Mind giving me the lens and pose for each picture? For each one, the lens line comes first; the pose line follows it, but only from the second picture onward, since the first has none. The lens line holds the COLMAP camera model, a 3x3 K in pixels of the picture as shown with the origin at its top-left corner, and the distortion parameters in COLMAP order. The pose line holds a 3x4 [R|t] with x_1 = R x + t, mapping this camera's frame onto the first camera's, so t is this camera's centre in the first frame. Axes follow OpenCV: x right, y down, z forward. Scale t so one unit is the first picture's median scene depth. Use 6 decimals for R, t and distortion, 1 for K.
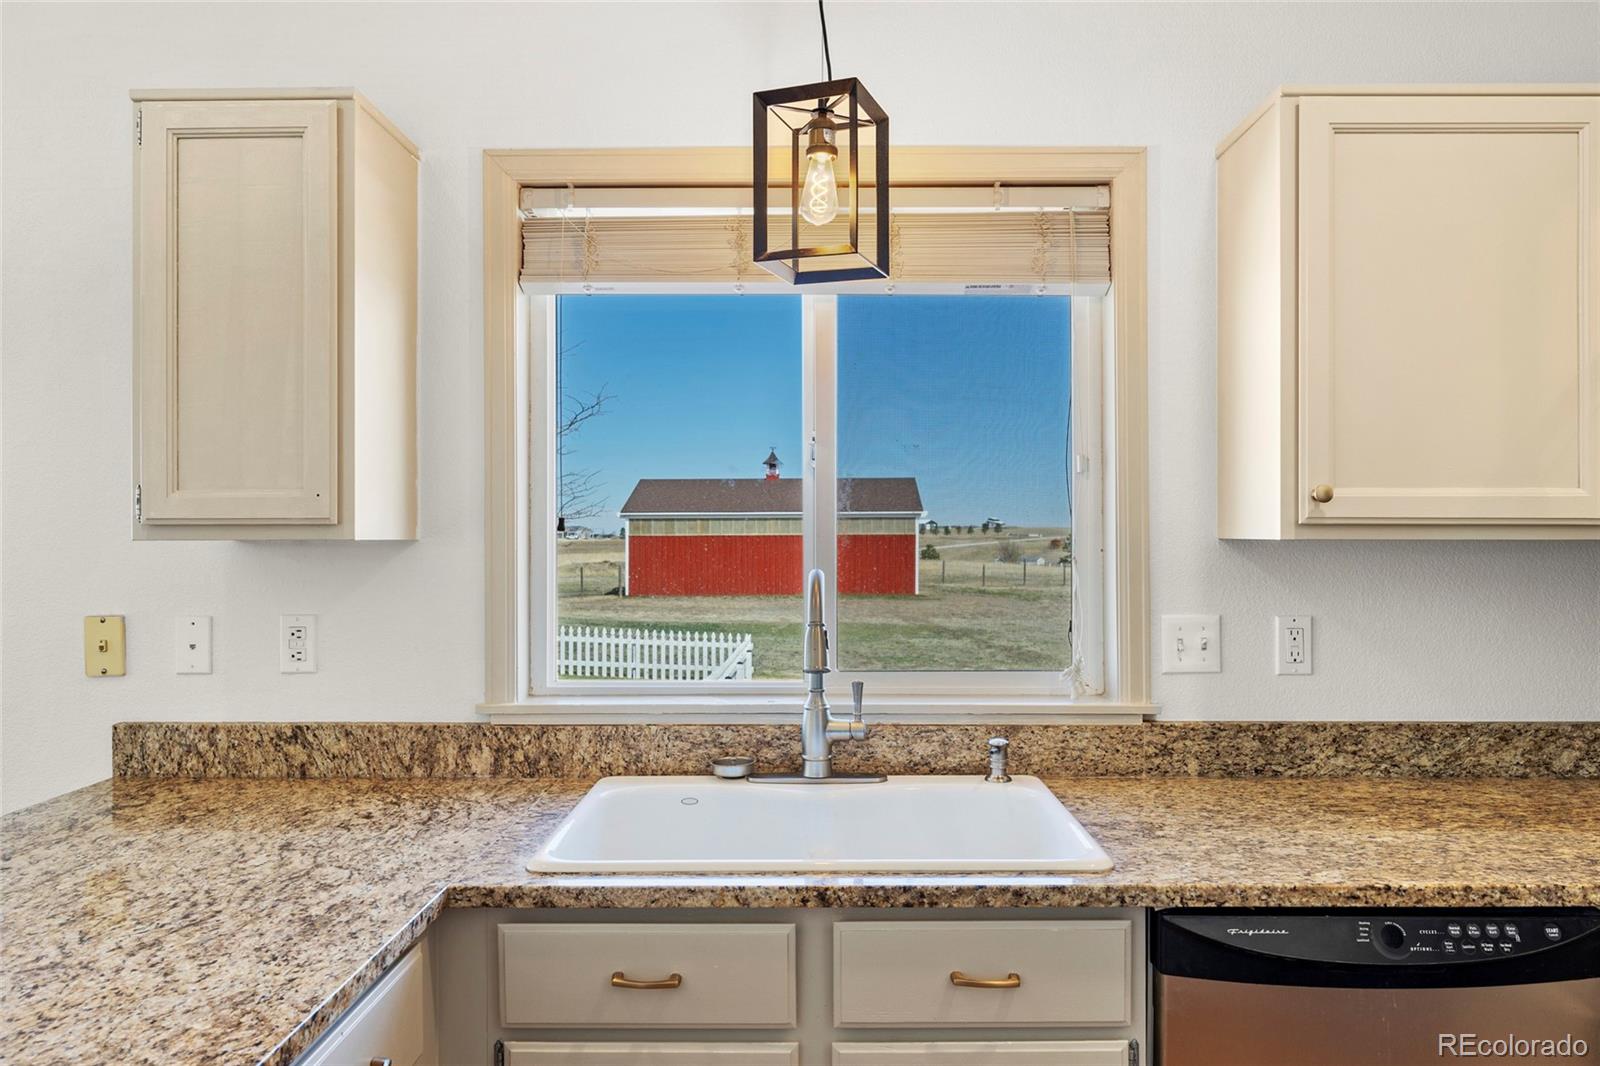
lens RADIAL K [[1093.2, 0, 813.1], [0, 1093.2, 531.3], [0, 0, 1]] dist [-0.002069, -0.001699]
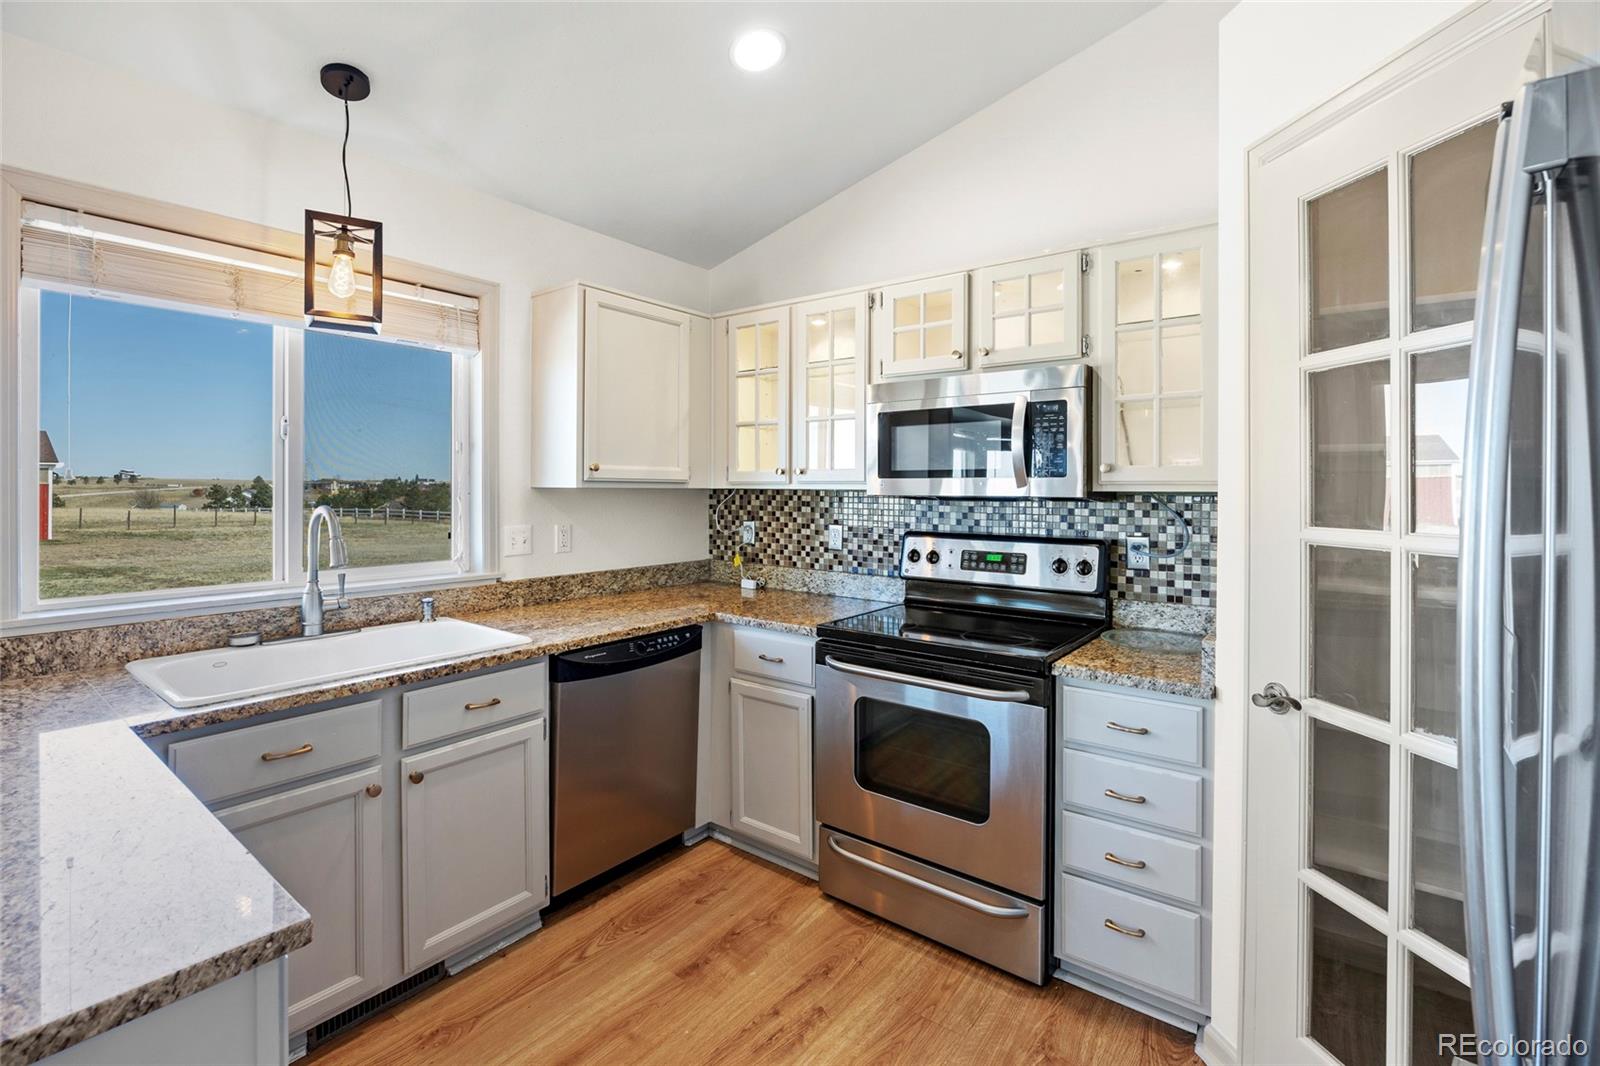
lens RADIAL K [[713.2, 0, 797.2], [0, 713.2, 490.0], [0, 0, 1]] dist [-0.013693, 0.002061]
pose [[0.603541, 0.000517, 0.797332, -0.383274], [-0.007196, 0.999963, 0.004798, 0.002164], [-0.797300, -0.008633, 0.603522, -0.181343]]
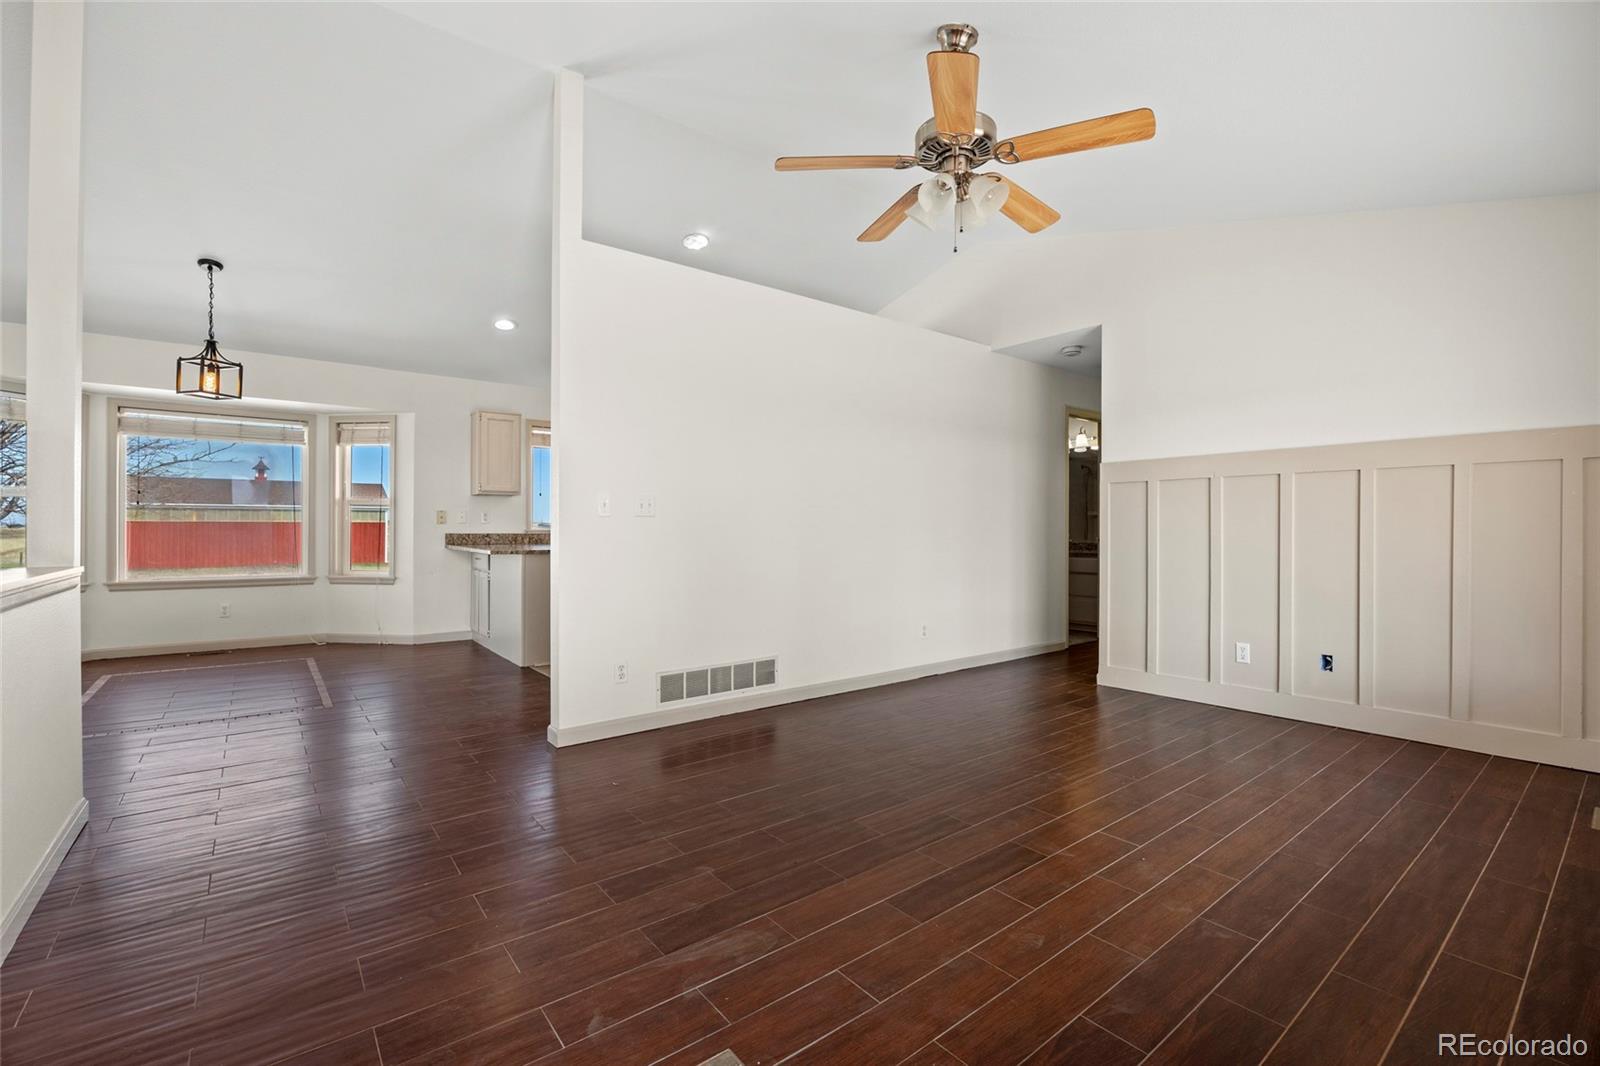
lens RADIAL K [[713.2, 0, 803.0], [0, 713.2, 530.1], [0, 0, 1]] dist [-0.013693, 0.002061]
pose [[0.782831, 0.003923, 0.622221, -1.380275], [-0.007122, 0.999971, 0.002656, 0.146547], [-0.622193, -0.006511, 0.782837, -2.423341]]
